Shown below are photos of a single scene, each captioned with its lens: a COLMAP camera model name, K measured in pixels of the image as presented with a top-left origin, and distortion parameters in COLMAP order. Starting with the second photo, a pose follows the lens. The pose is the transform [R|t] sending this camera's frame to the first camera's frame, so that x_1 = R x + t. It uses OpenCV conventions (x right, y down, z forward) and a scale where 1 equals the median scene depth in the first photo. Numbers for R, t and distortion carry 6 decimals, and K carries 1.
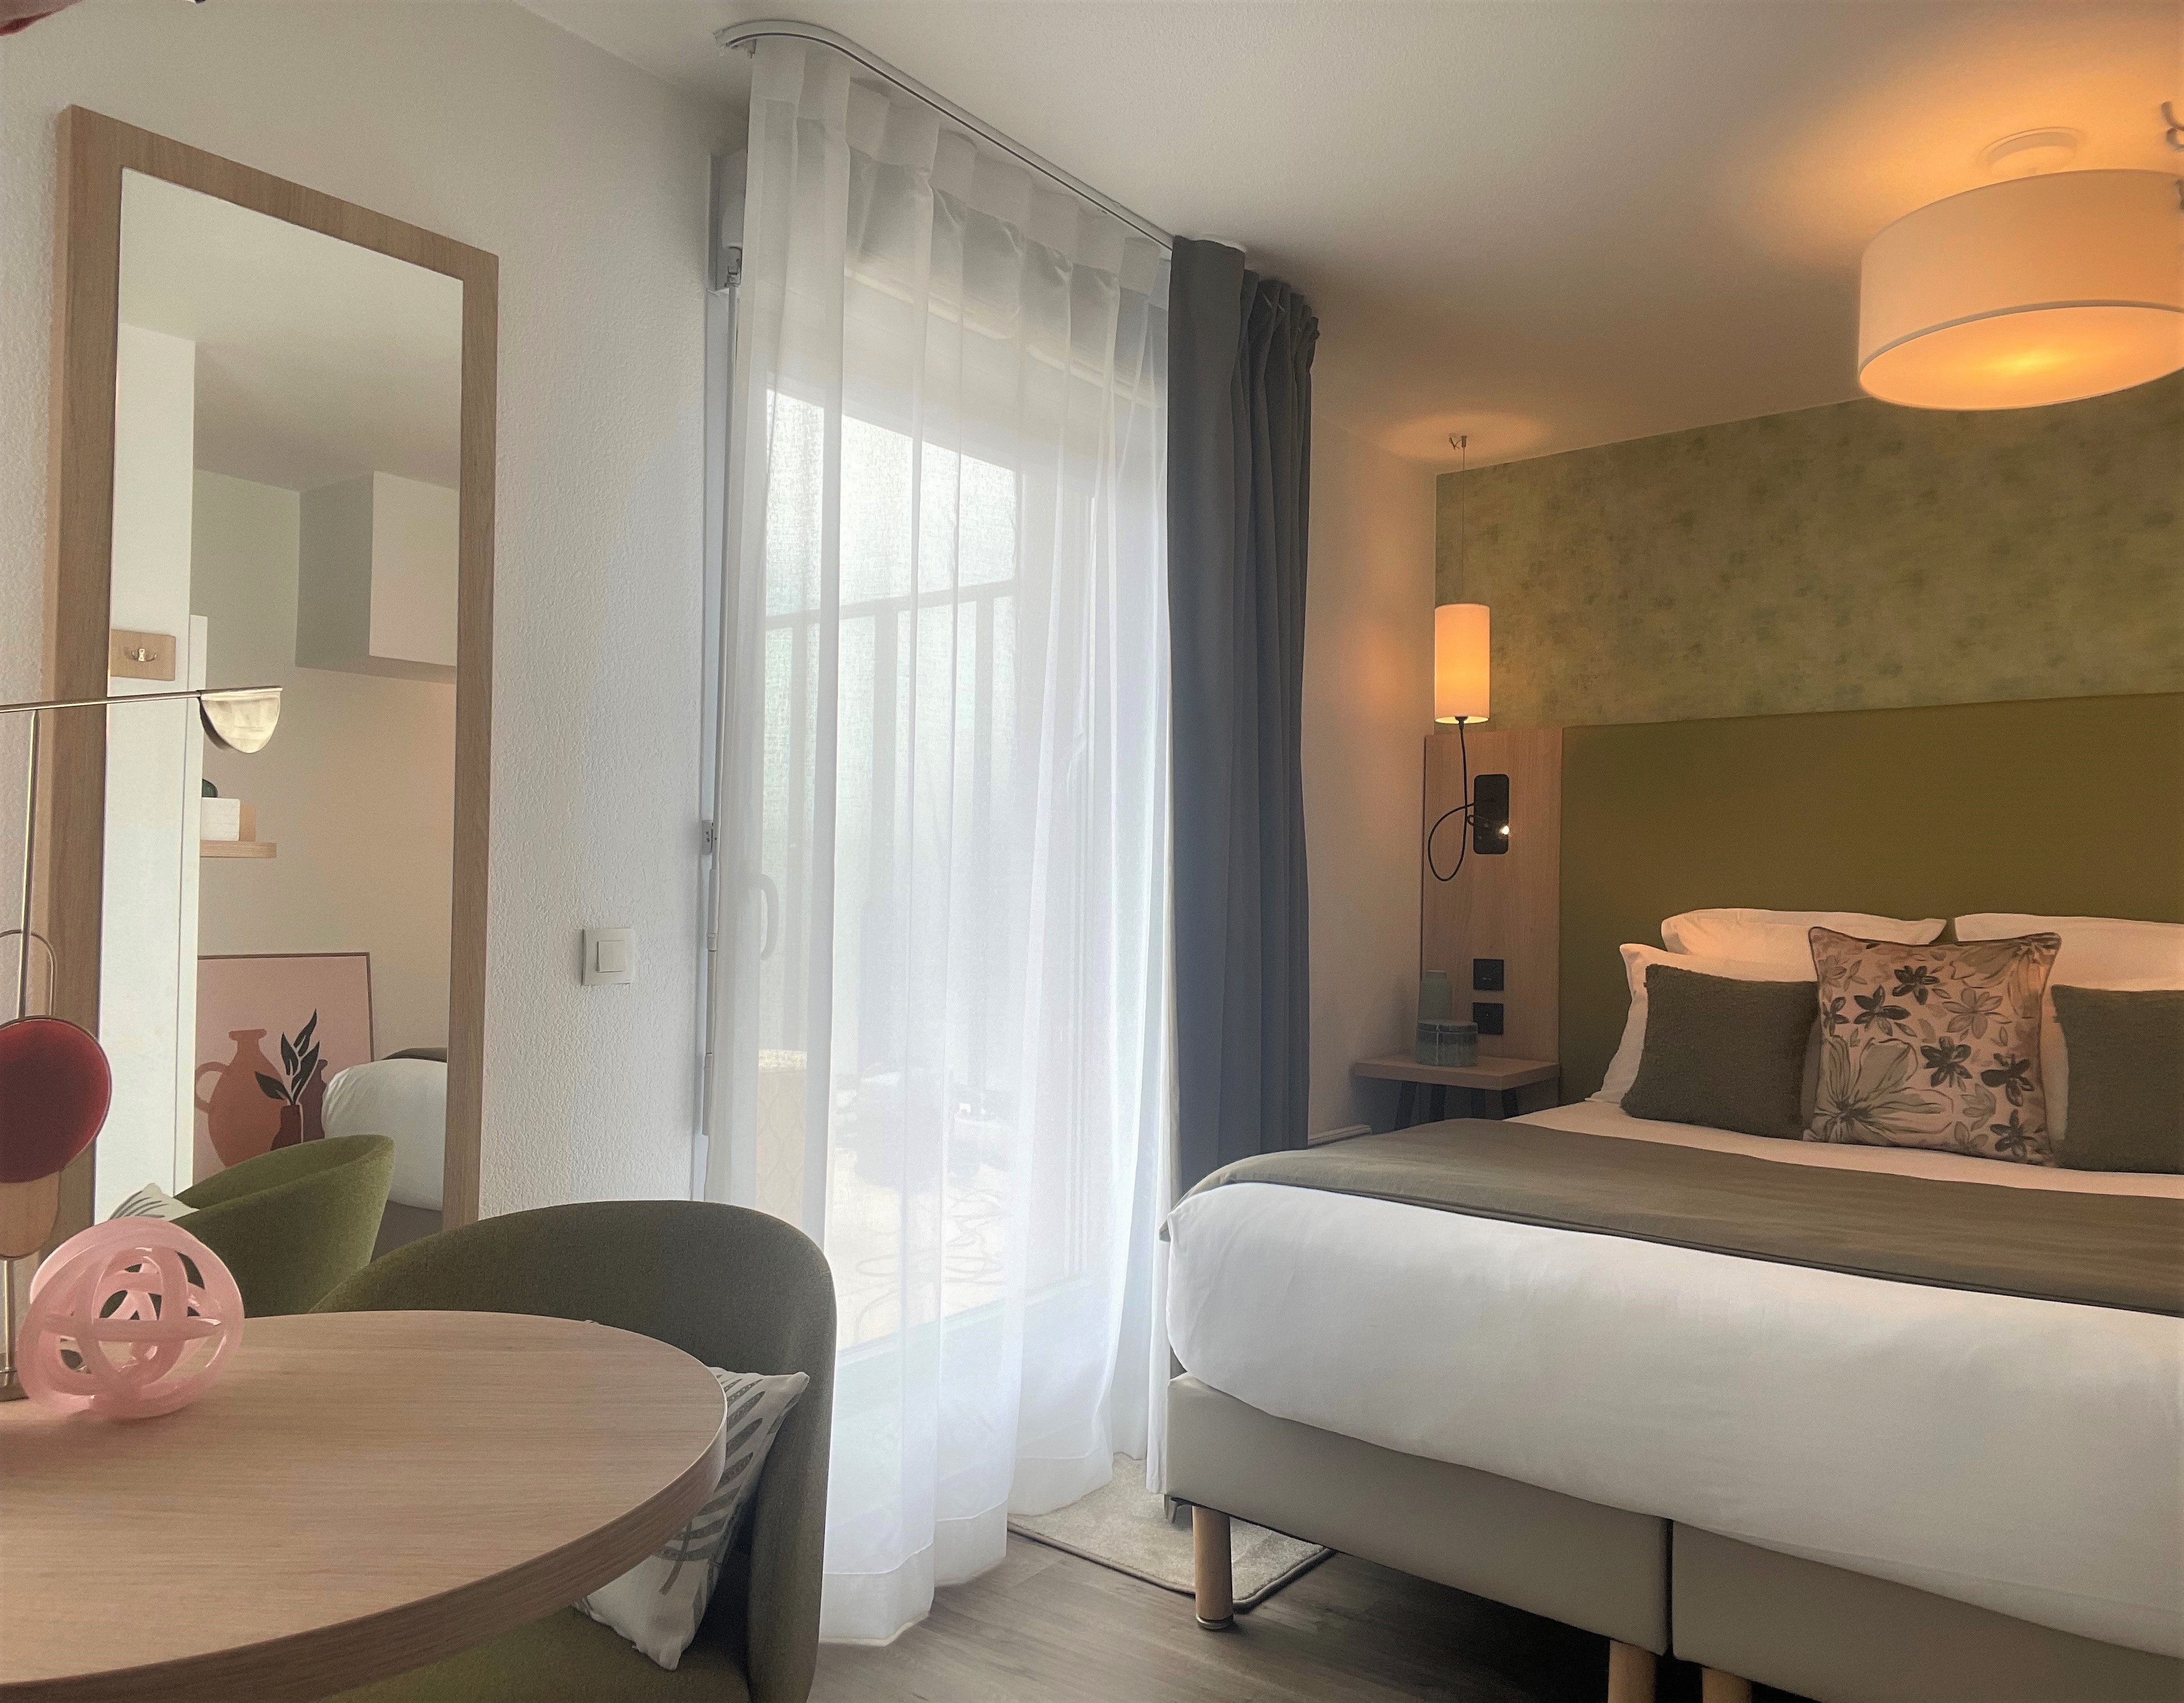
lens RADIAL K [[1527.0, 0, 1176.8], [0, 1527.0, 863.2], [0, 0, 1]] dist [0.038230, -0.019031]
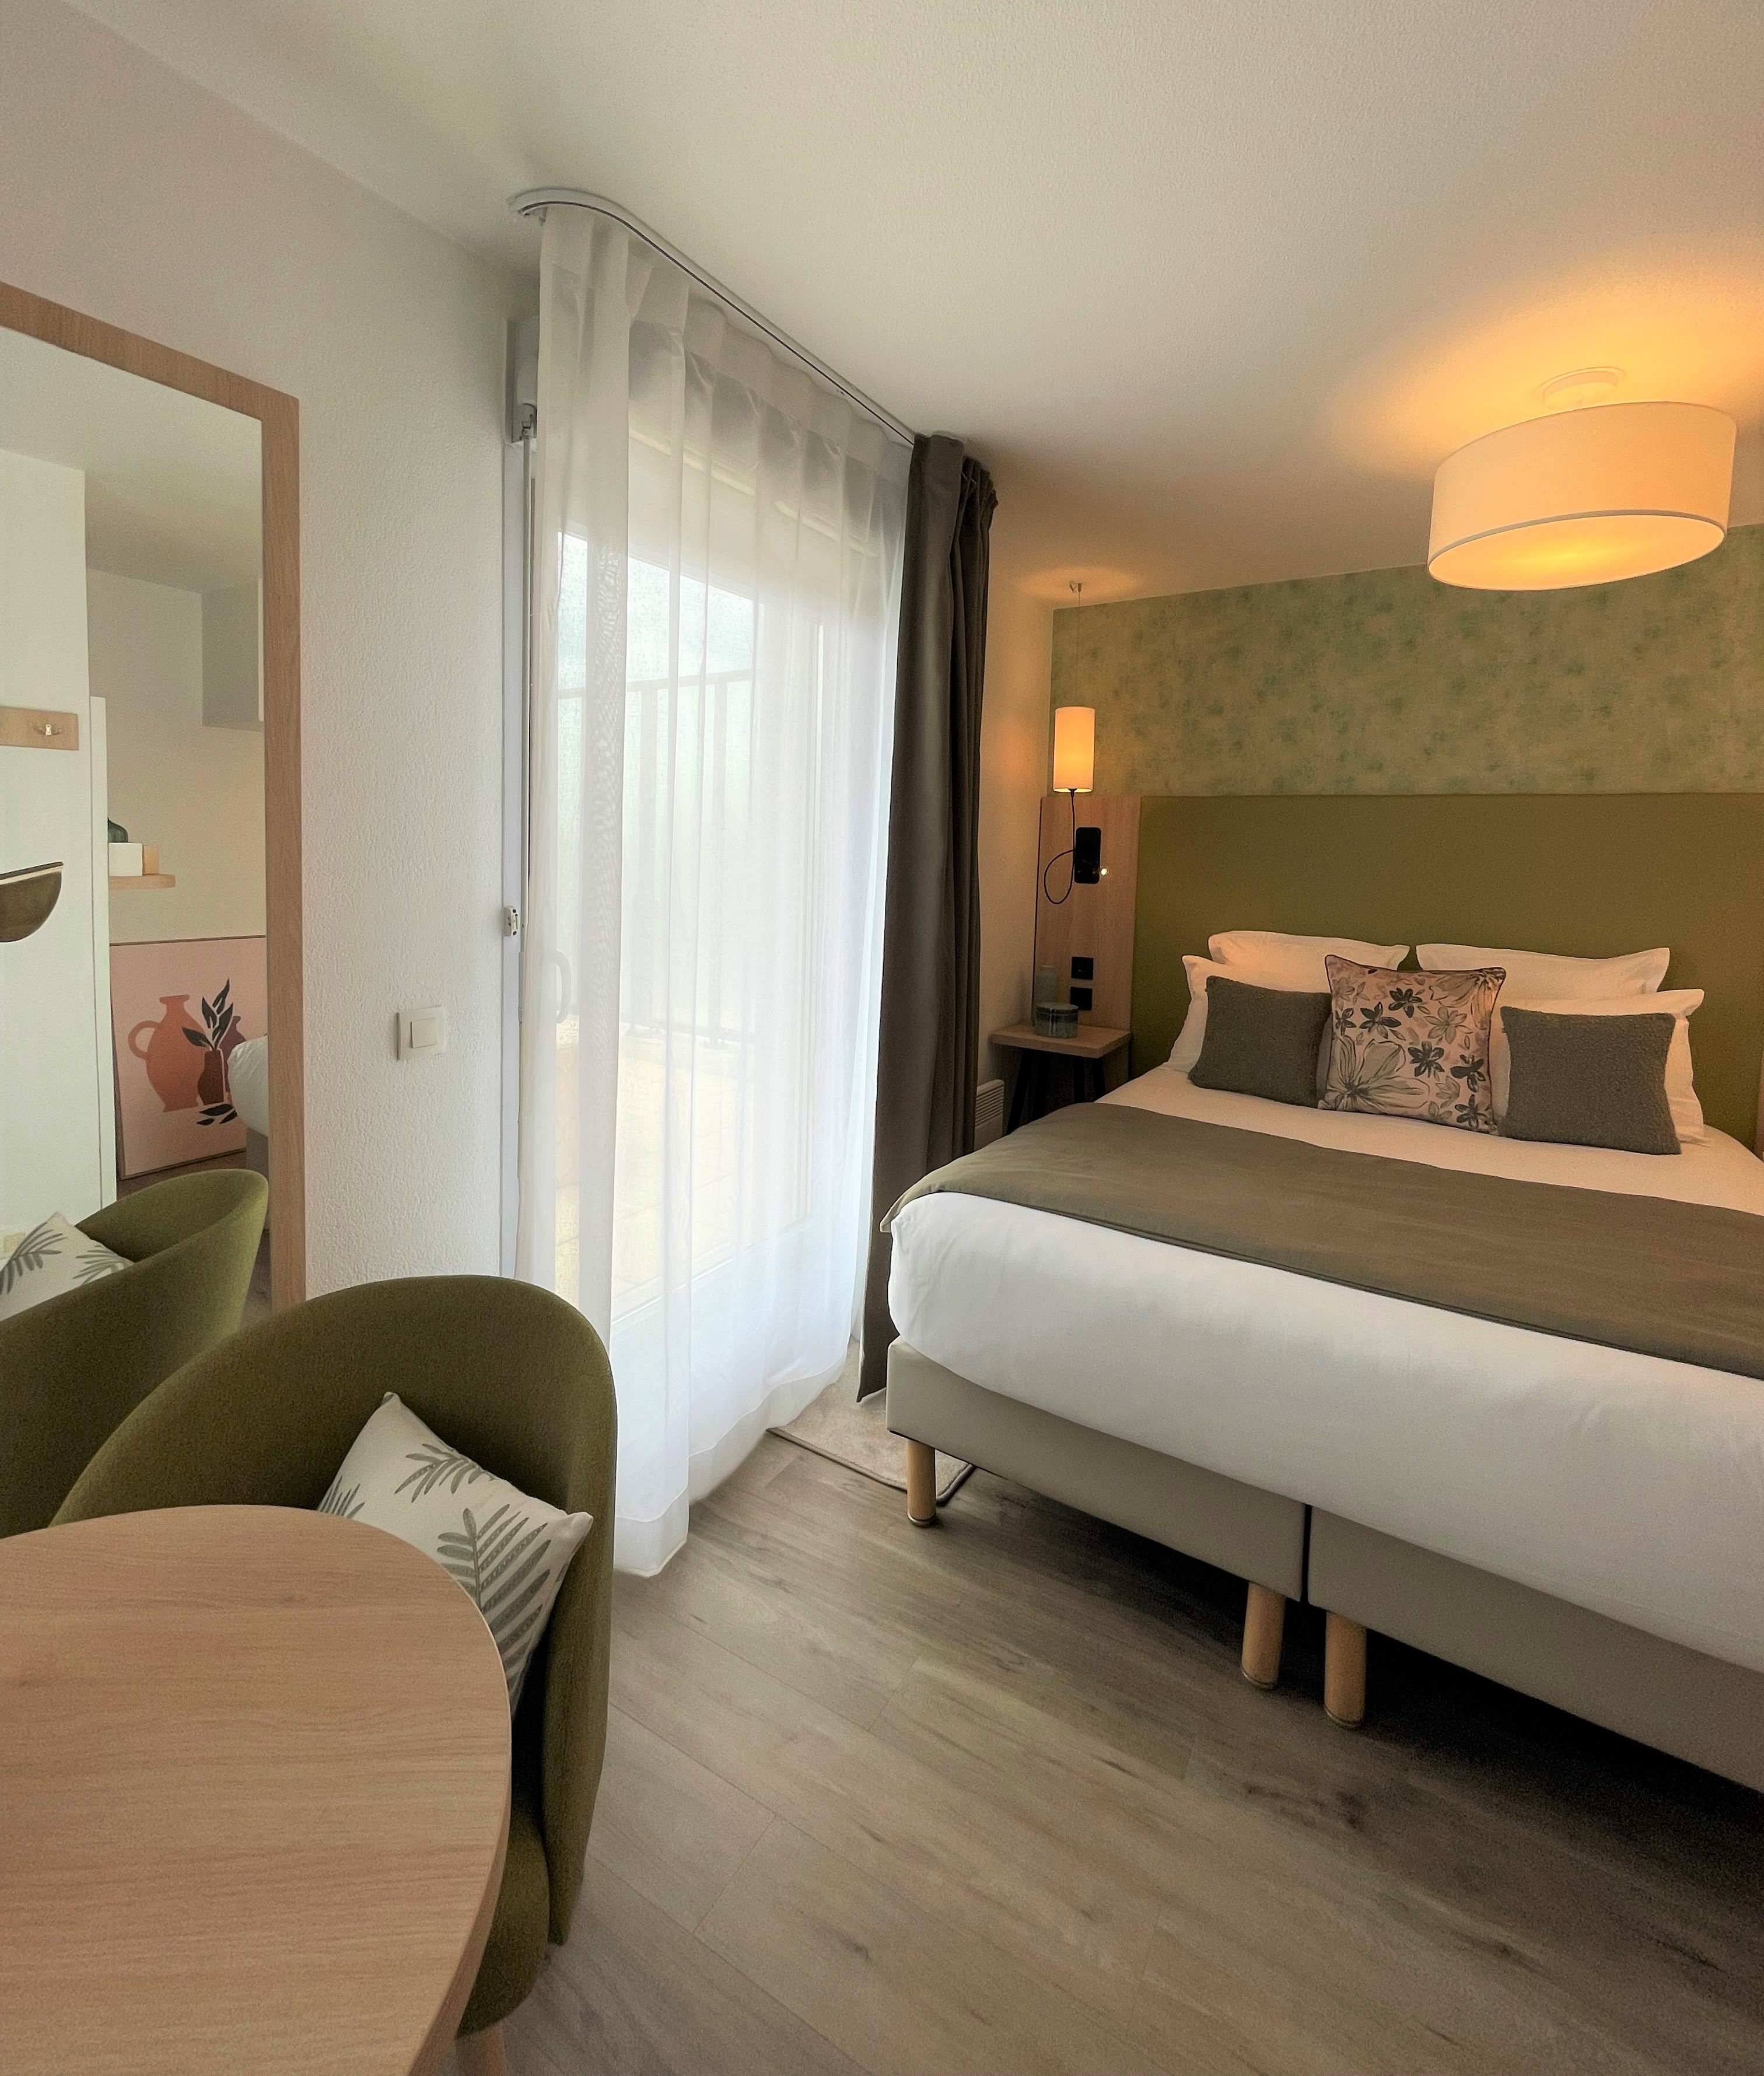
lens RADIAL K [[942.2, 0, 905.4], [0, 942.2, 908.5], [0, 0, 1]] dist [0.005036, 0.000383]
pose [[0.996641, 0.012599, 0.080922, -0.045213], [-0.018934, 0.996773, 0.078002, -0.064545], [-0.079678, -0.079272, 0.993664, 0.185748]]
